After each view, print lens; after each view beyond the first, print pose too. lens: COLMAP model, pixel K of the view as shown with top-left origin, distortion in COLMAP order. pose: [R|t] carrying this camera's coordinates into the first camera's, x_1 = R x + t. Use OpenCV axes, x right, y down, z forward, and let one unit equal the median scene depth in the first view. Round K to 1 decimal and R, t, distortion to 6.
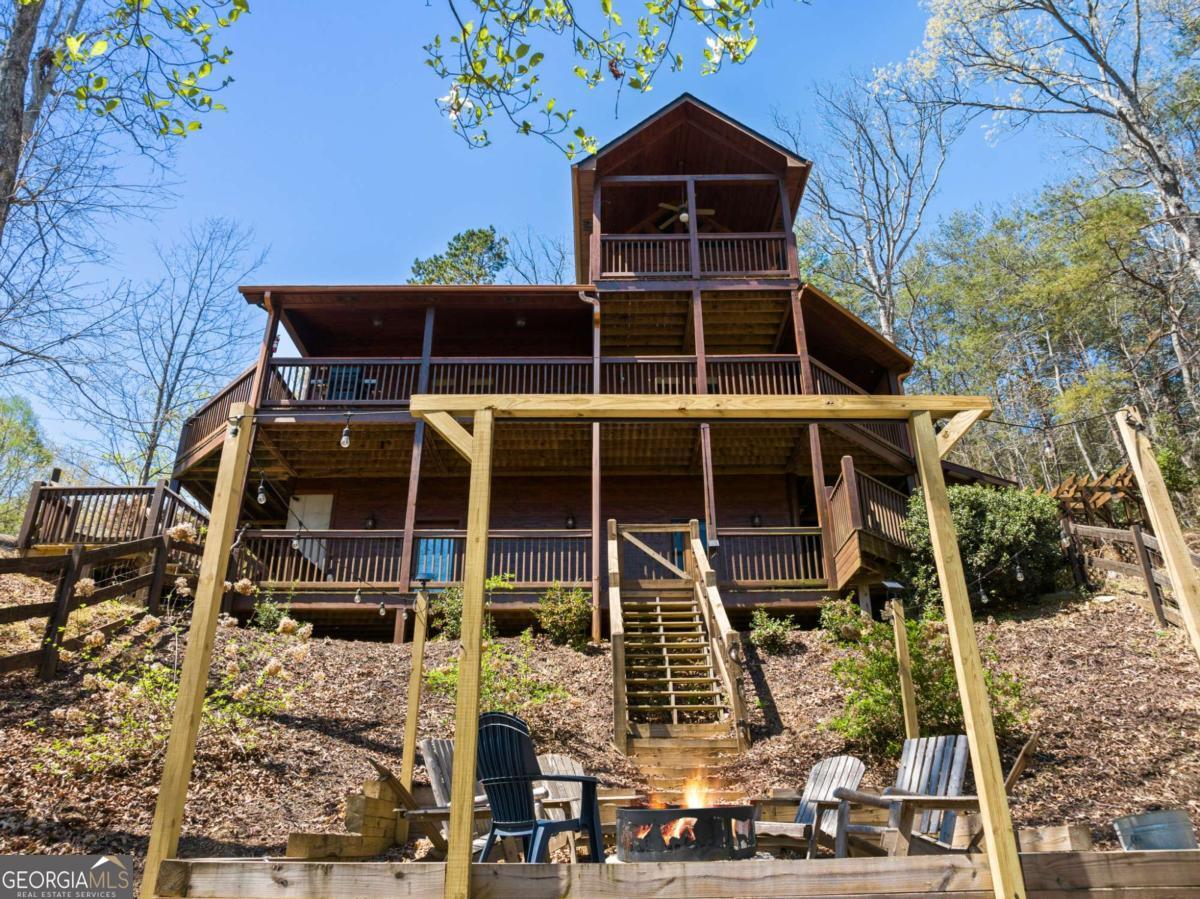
lens RADIAL K [[864.8, 0, 603.6], [0, 864.8, 450.8], [0, 0, 1]] dist [-0.061496, 0.020109]
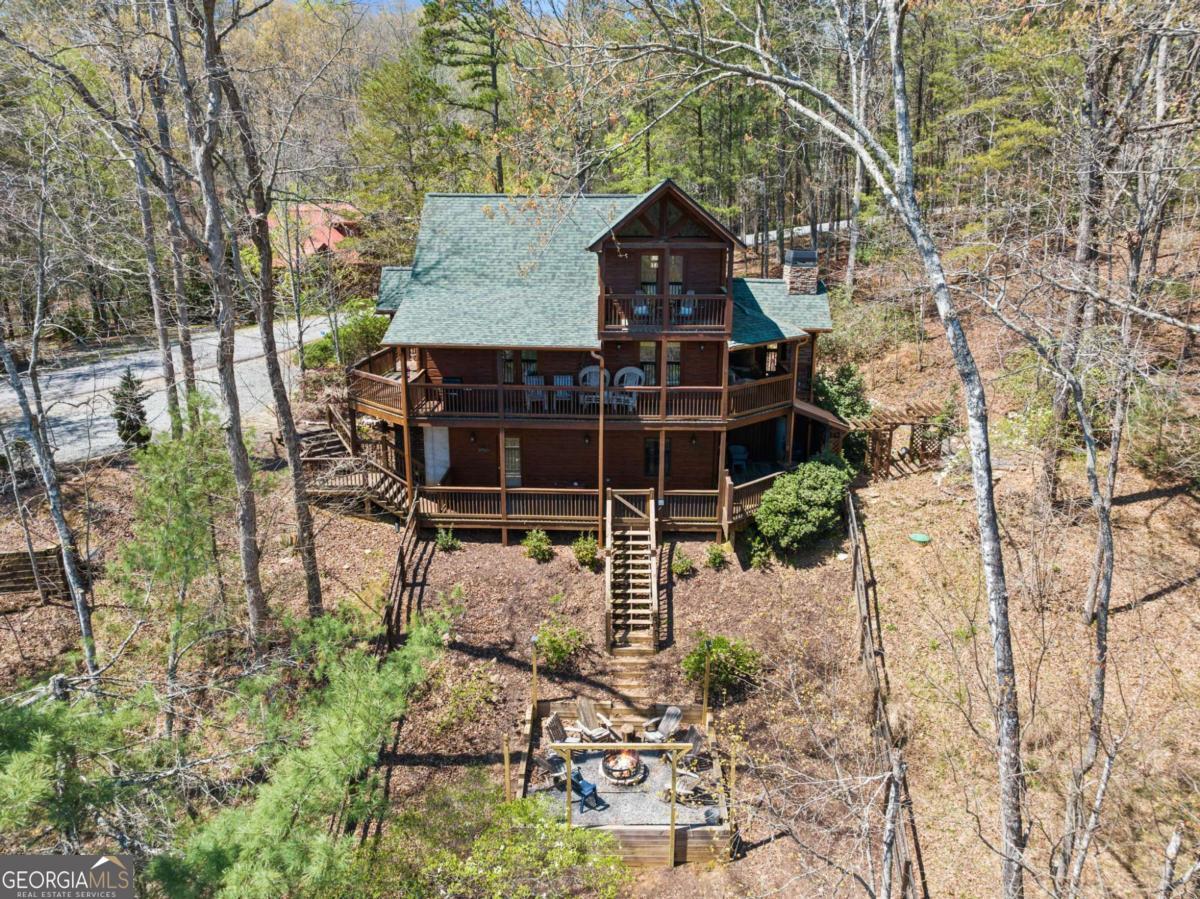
lens RADIAL K [[864.8, 0, 593.9], [0, 864.8, 441.9], [0, 0, 1]] dist [-0.061496, 0.020109]
pose [[0.999646, 0.014526, -0.022288, 0.017365], [0.003574, 0.756859, 0.653569, -1.252981], [0.026362, -0.653417, 0.756539, -0.384071]]
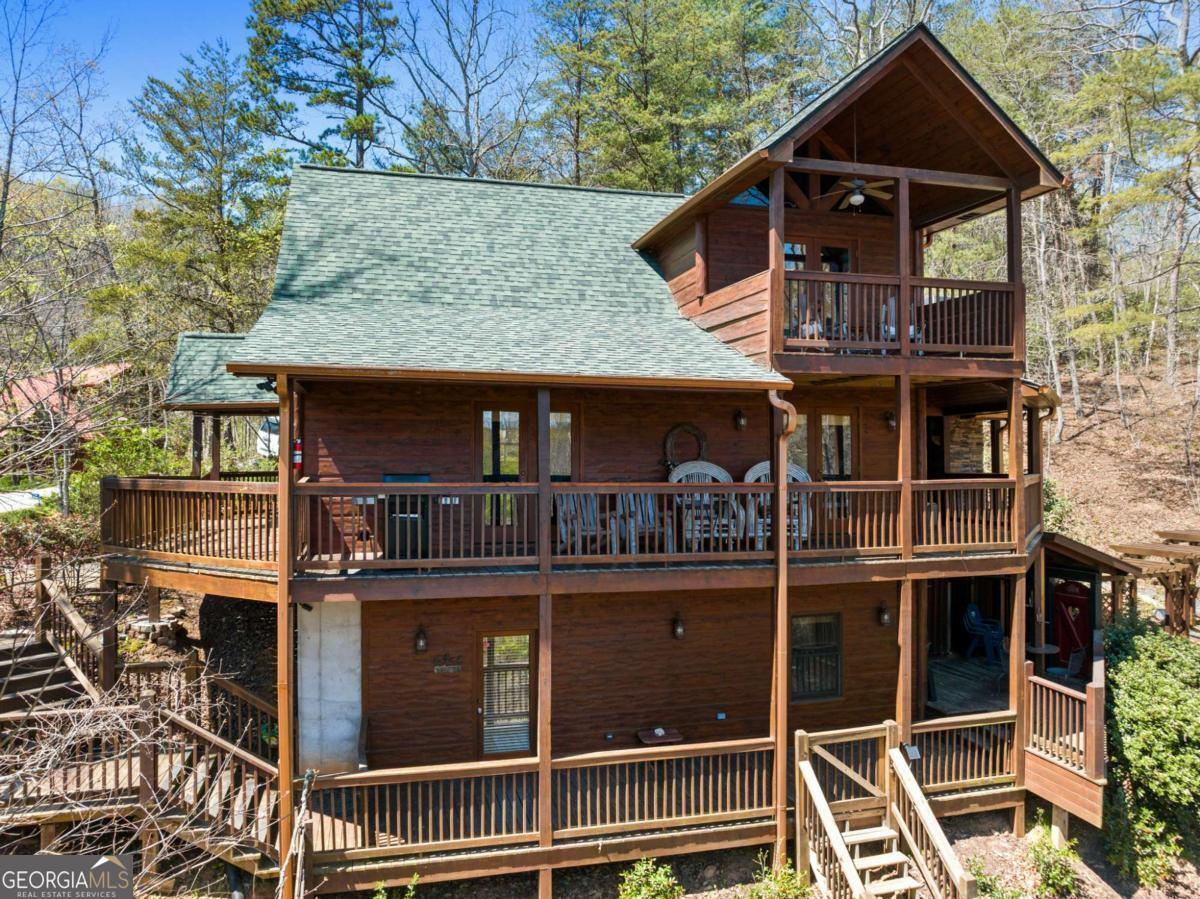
lens RADIAL K [[864.8, 0, 601.3], [0, 864.8, 442.8], [0, 0, 1]] dist [-0.061496, 0.020109]
pose [[0.965847, 0.008967, 0.258956, -0.372923], [-0.116026, 0.908572, 0.401291, -0.453635], [-0.231682, -0.417632, 0.878582, 0.465320]]
